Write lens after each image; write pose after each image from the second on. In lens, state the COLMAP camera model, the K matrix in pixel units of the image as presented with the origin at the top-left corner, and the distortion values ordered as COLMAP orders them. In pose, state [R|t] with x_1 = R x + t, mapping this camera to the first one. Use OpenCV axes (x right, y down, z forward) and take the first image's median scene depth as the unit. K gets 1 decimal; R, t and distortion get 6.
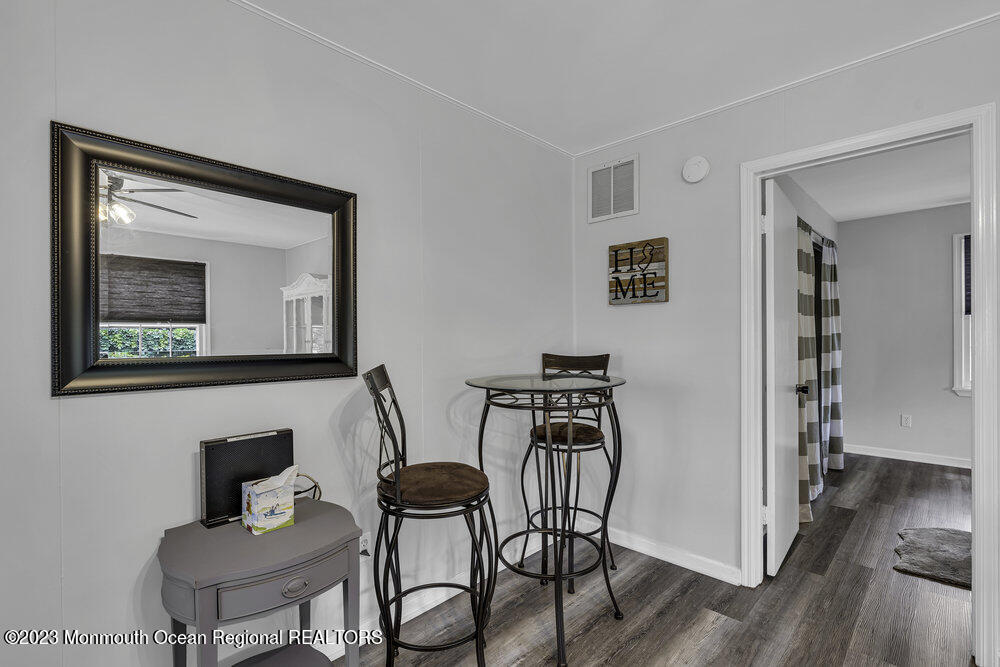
lens RADIAL K [[458.8, 0, 499.7], [0, 458.8, 336.9], [0, 0, 1]] dist [-0.004867, 0.001543]
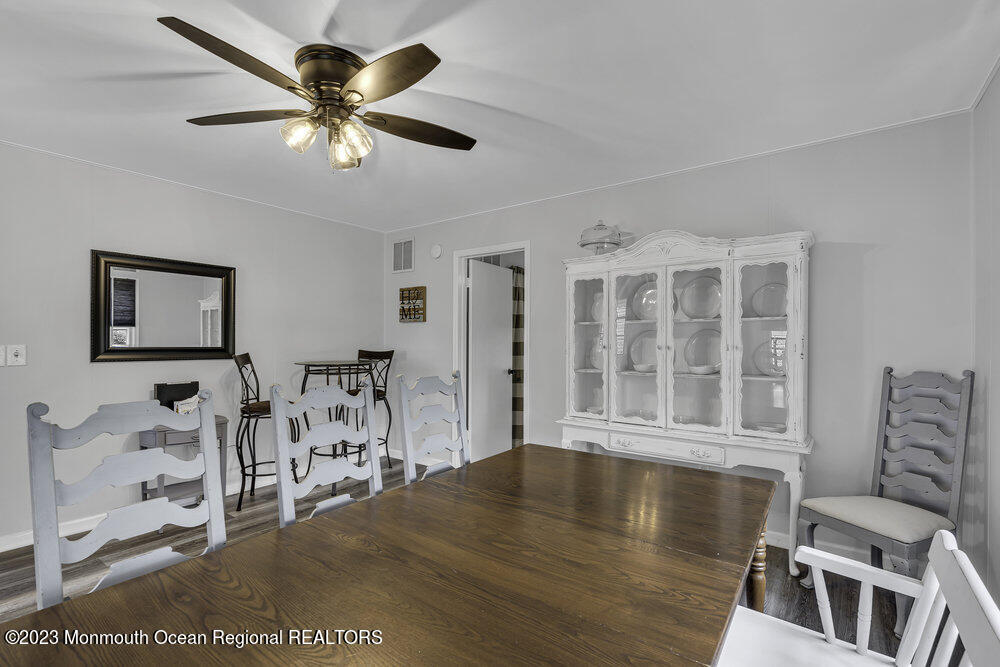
lens RADIAL K [[458.8, 0, 502.5], [0, 458.8, 342.8], [0, 0, 1]] dist [-0.004867, 0.001543]
pose [[0.991055, 0.011940, 0.132916, 0.428273], [-0.012728, 0.999906, 0.005077, -0.006222], [-0.132843, -0.006724, 0.991114, -0.839294]]
